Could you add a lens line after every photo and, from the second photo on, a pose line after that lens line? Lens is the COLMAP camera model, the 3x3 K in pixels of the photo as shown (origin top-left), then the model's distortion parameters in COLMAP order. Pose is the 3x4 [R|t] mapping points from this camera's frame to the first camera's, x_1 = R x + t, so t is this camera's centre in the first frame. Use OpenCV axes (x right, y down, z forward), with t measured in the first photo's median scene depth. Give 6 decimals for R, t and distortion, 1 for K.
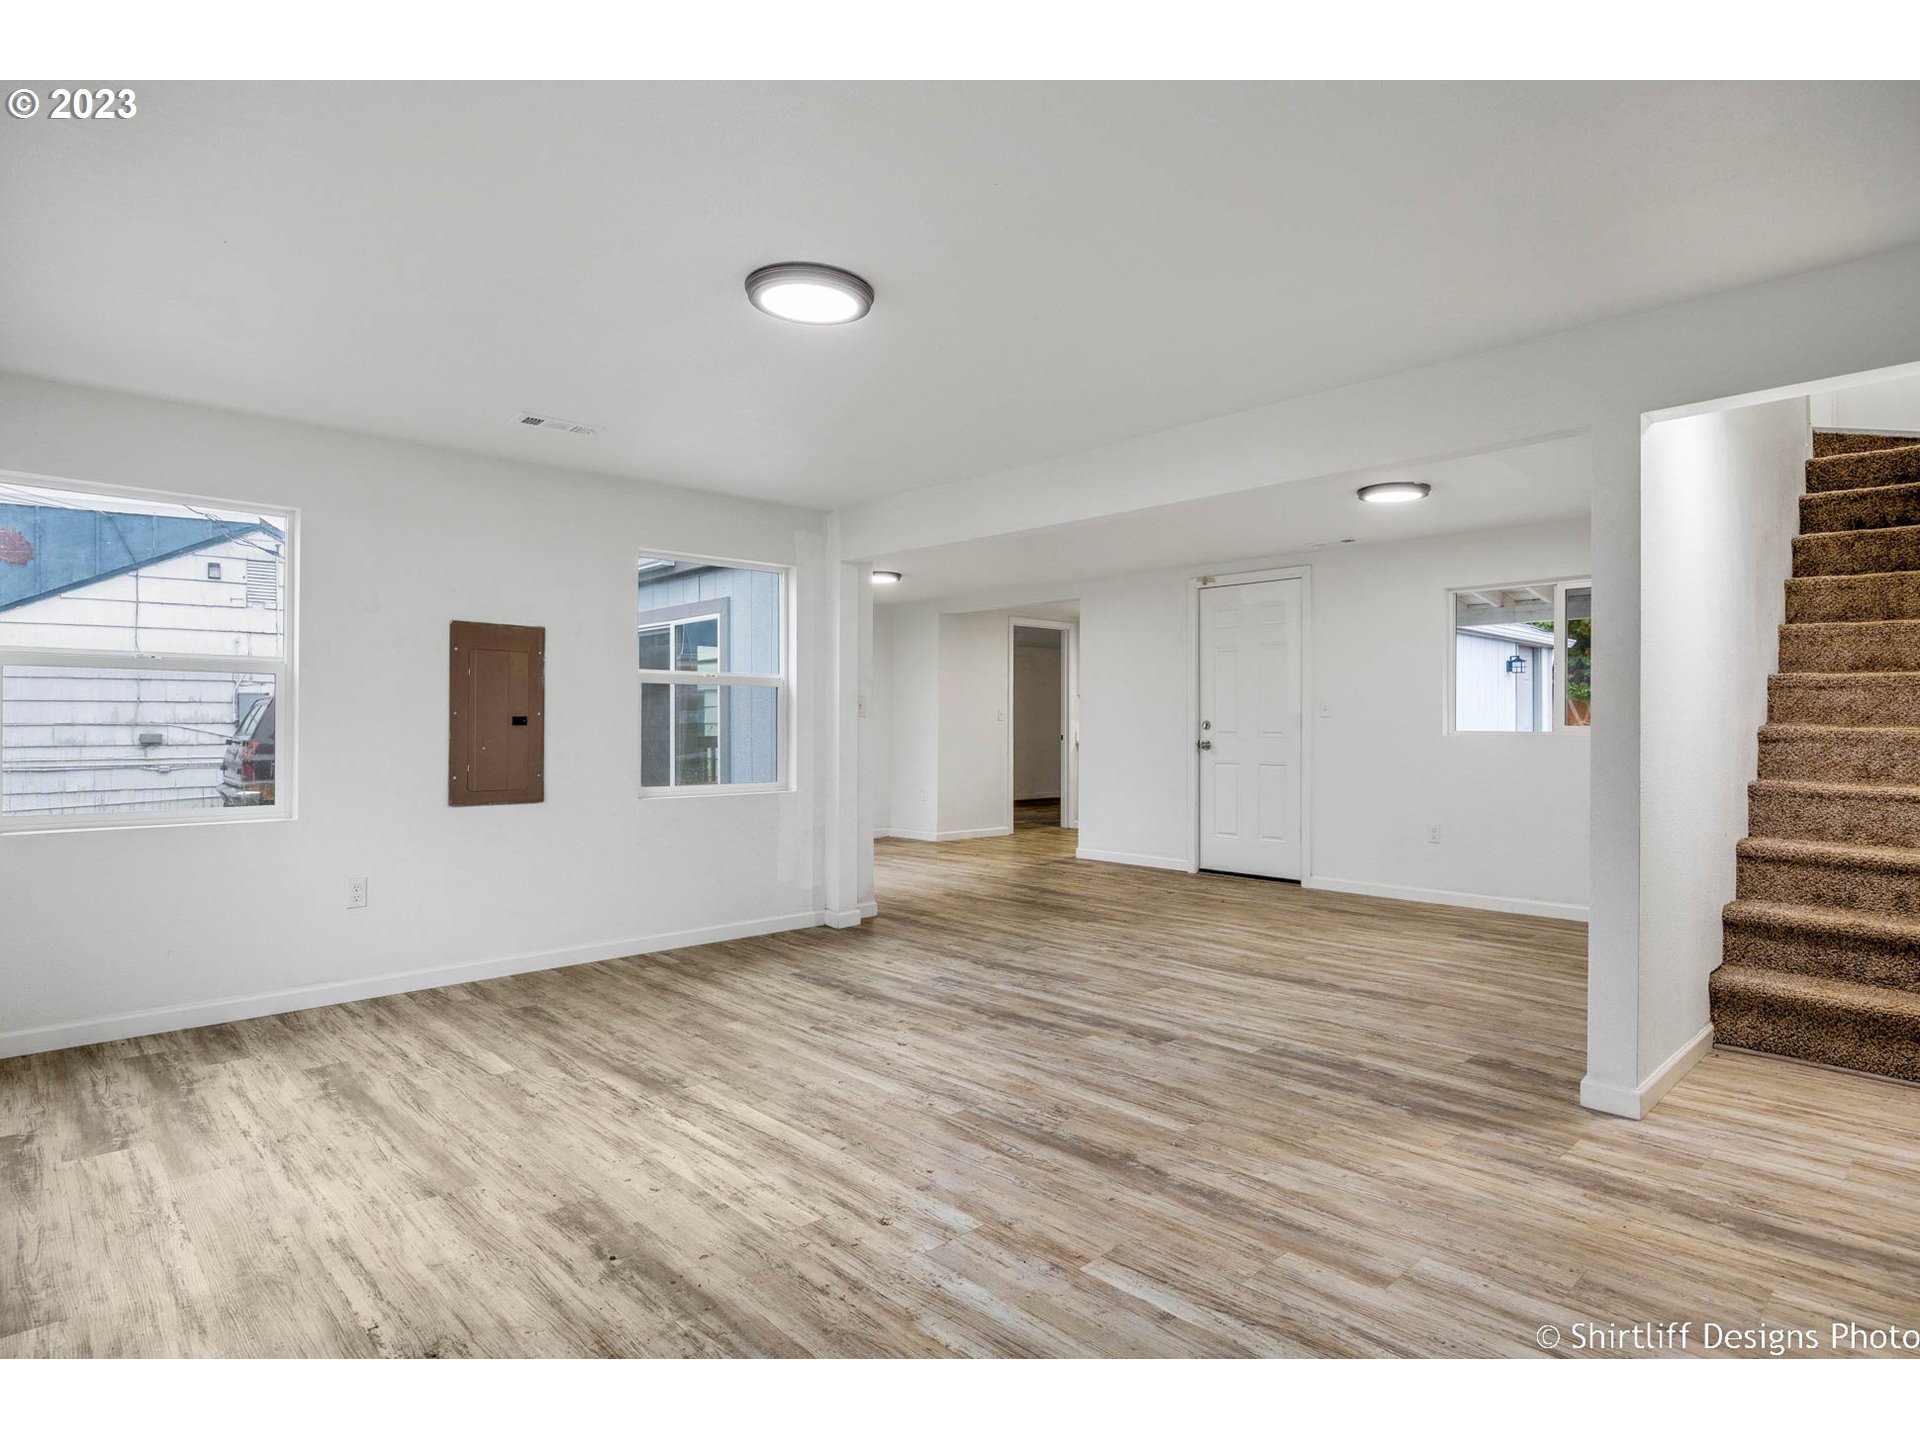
lens RADIAL K [[1030.9, 0, 960.0], [0, 1030.9, 720.0], [0, 0, 1]] dist [-0.003129, -0.000116]
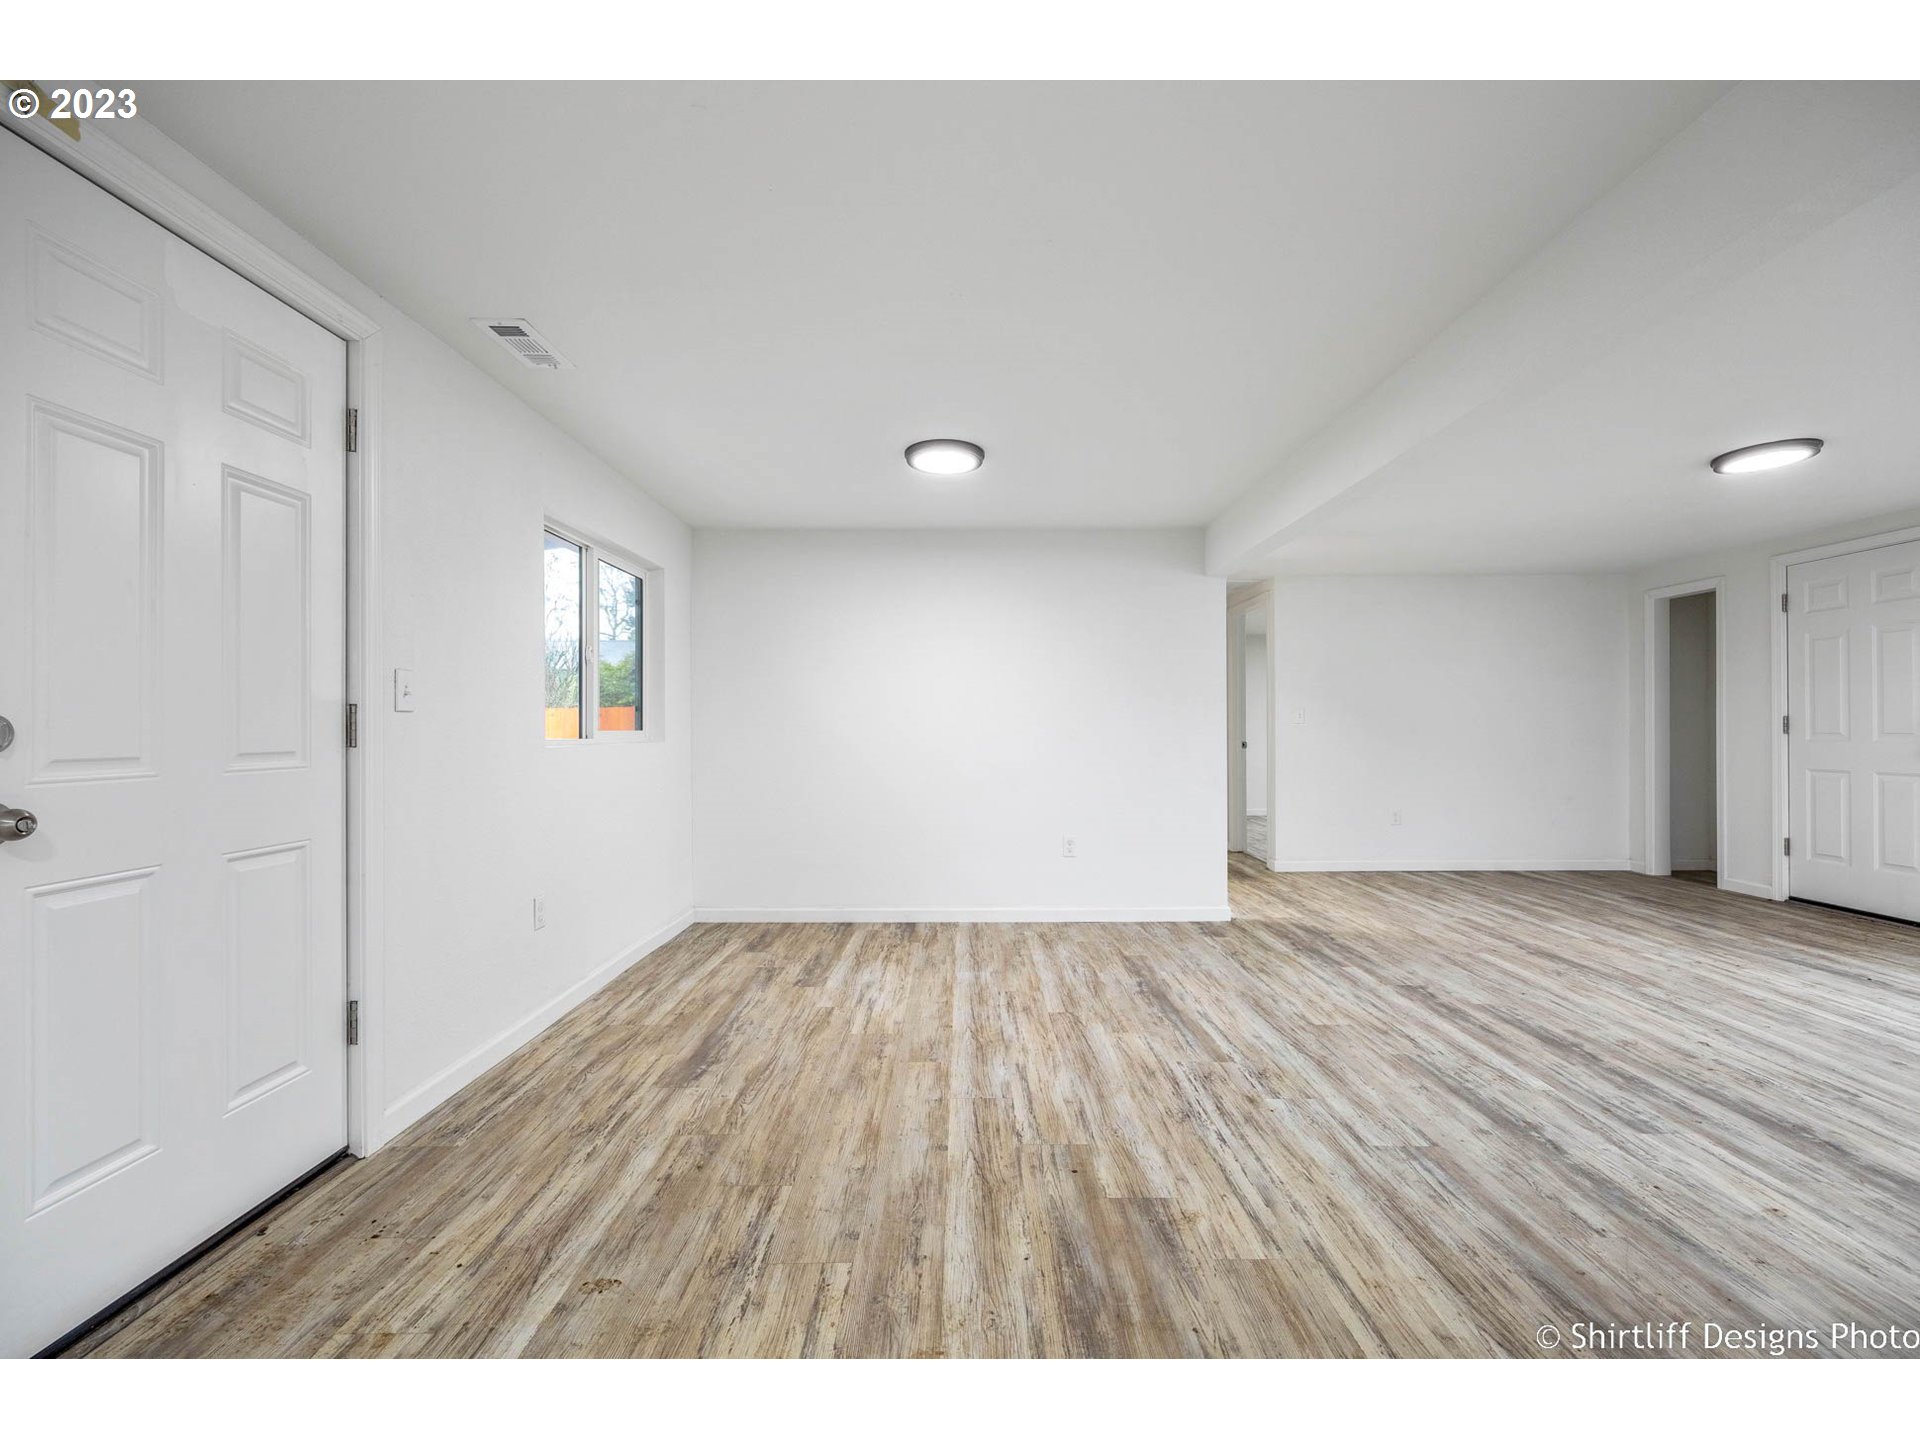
lens RADIAL K [[801.2, 0, 964.4], [0, 801.2, 728.5], [0, 0, 1]] dist [-0.002302, 0.000067]
pose [[-0.727692, 0.002394, 0.685900, -0.064504], [-0.000745, 0.999991, -0.004281, 0.010201], [-0.685904, -0.003626, -0.727683, 1.995141]]
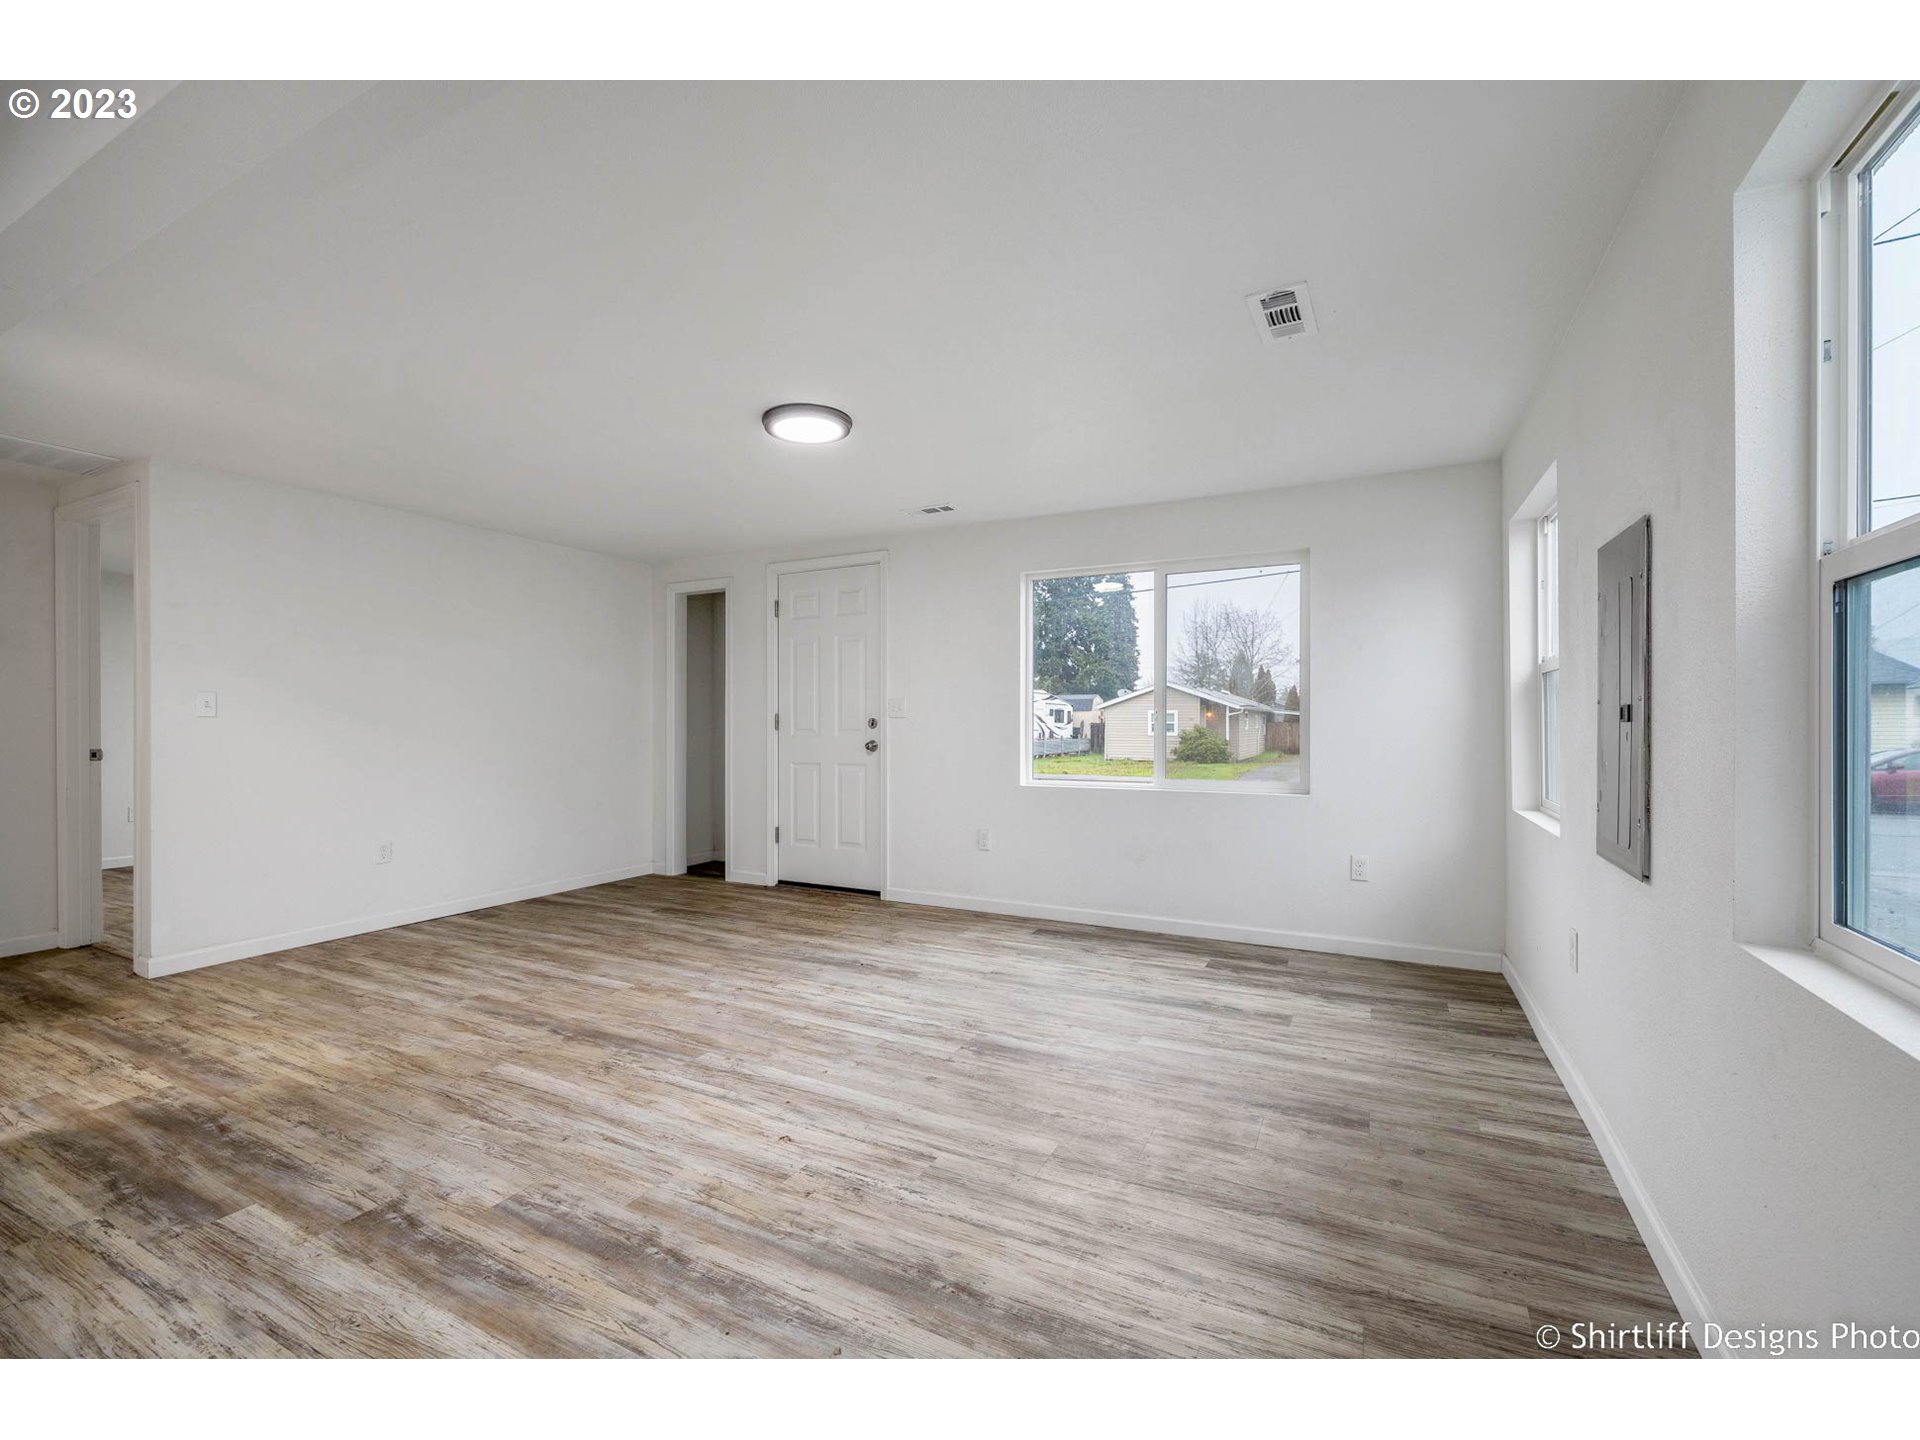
lens RADIAL K [[801.2, 0, 964.4], [0, 801.2, 728.5], [0, 0, 1]] dist [-0.002302, 0.000067]
pose [[-0.942762, 0.004296, -0.333439, 0.015049], [0.004341, 0.999990, 0.000611, 0.009505], [0.333438, -0.000872, -0.942772, 1.550563]]
